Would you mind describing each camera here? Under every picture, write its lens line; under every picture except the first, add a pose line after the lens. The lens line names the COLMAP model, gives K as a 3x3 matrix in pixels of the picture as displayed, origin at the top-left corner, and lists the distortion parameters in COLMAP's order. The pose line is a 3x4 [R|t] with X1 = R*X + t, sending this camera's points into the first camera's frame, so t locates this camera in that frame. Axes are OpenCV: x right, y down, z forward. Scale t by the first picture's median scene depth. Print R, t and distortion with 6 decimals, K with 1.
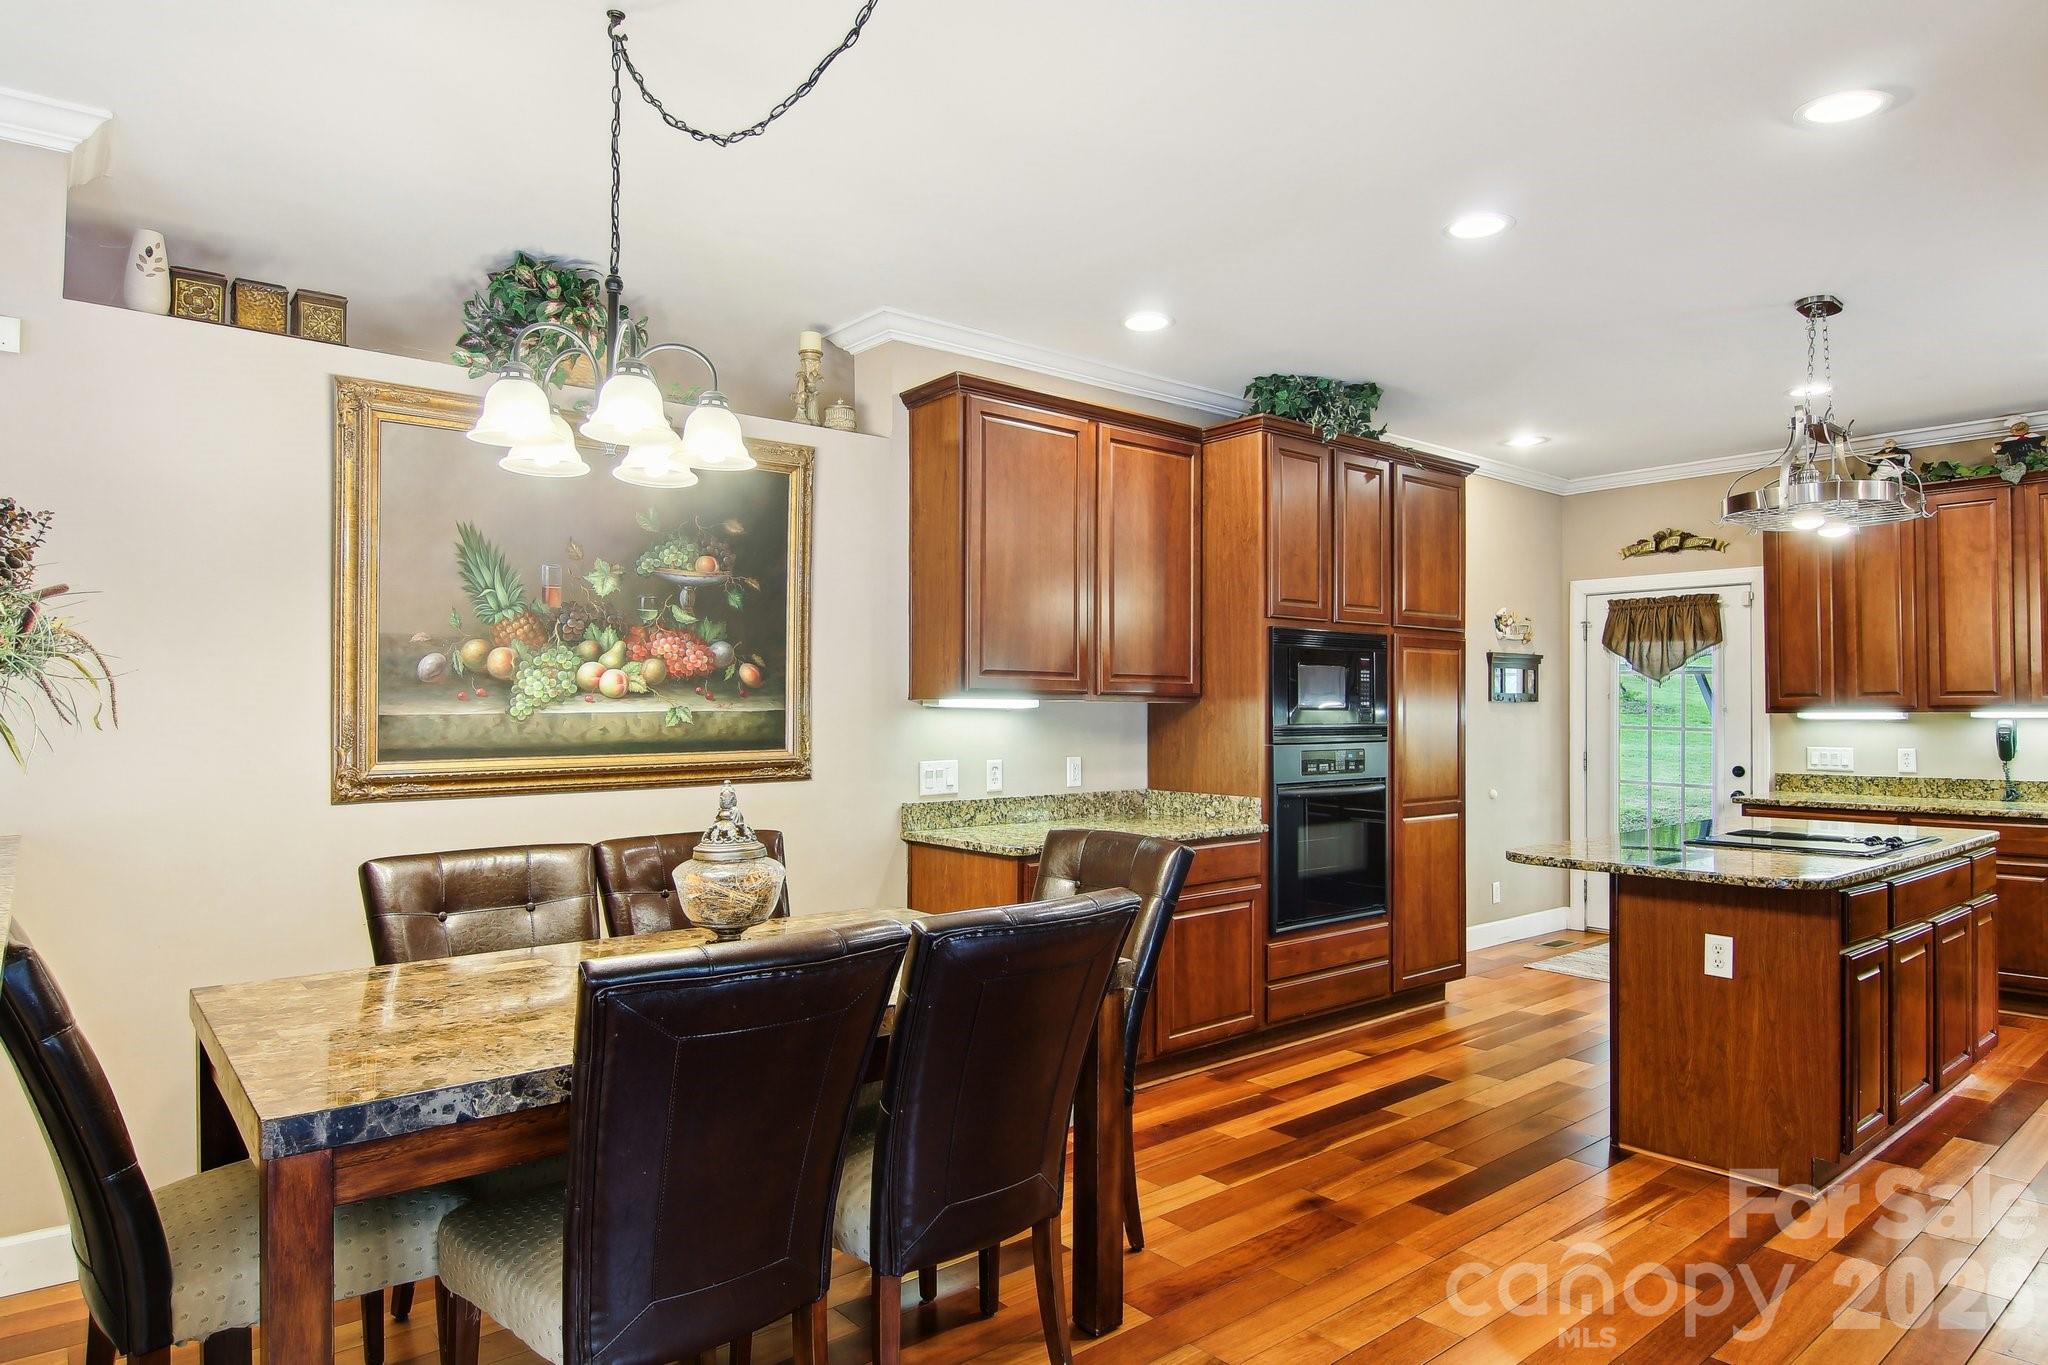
lens RADIAL K [[1186.0, 0, 1022.7], [0, 1186.0, 695.5], [0, 0, 1]] dist [0.003879, -0.019618]
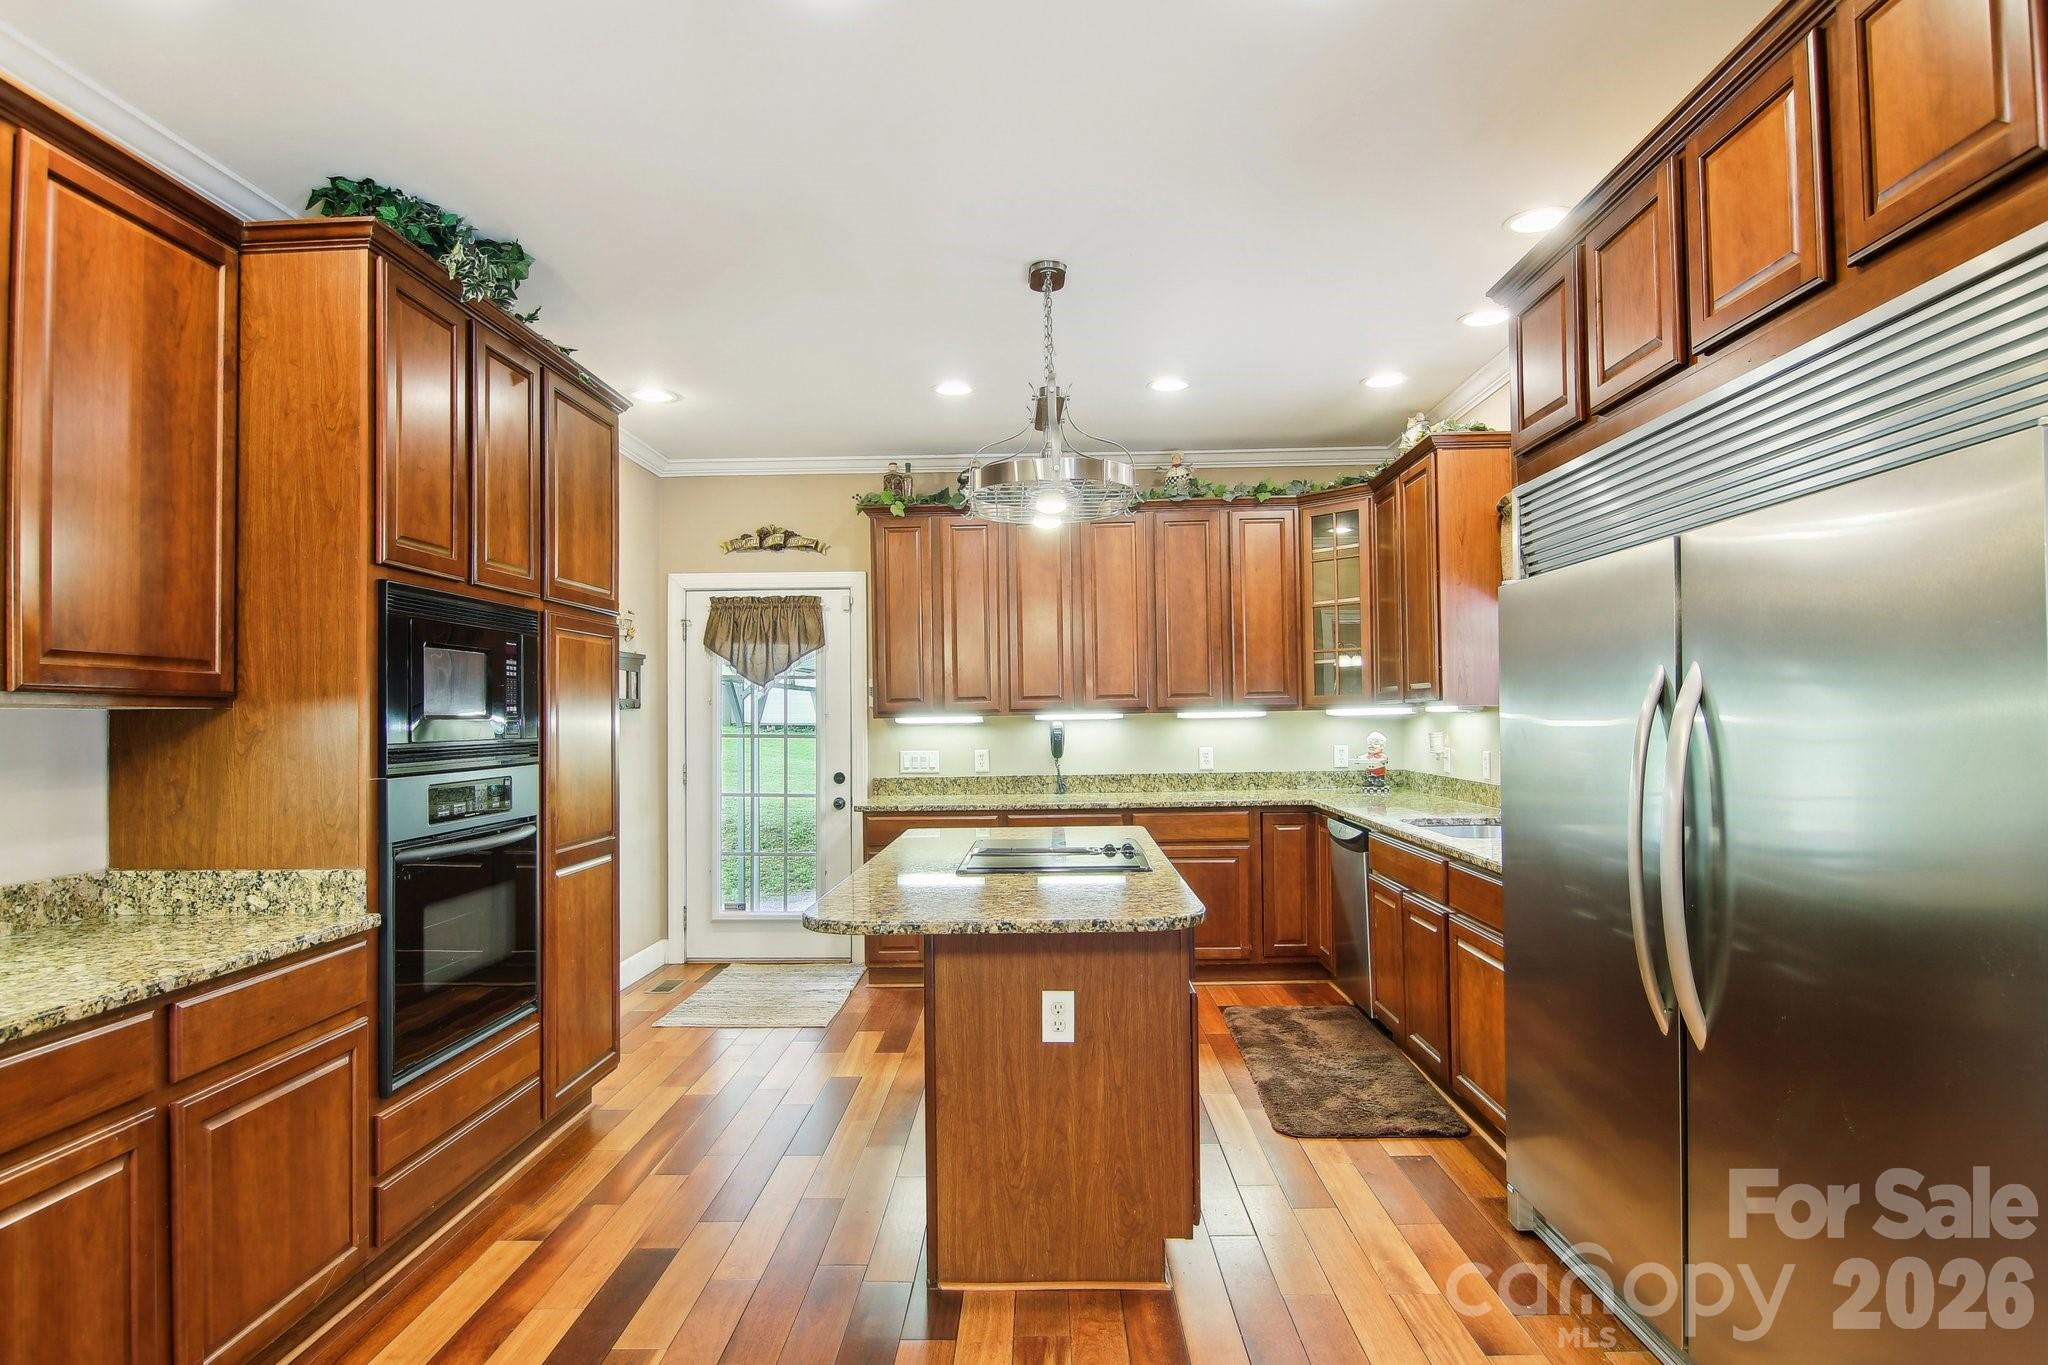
lens RADIAL K [[1137.5, 0, 1025.0], [0, 1137.5, 697.0], [0, 0, 1]] dist [0.002364, -0.019950]
pose [[0.660009, 0.002875, 0.751252, -0.005872], [0.004128, 0.999964, -0.007454, 0.006237], [-0.751246, 0.008020, 0.659974, 0.367449]]
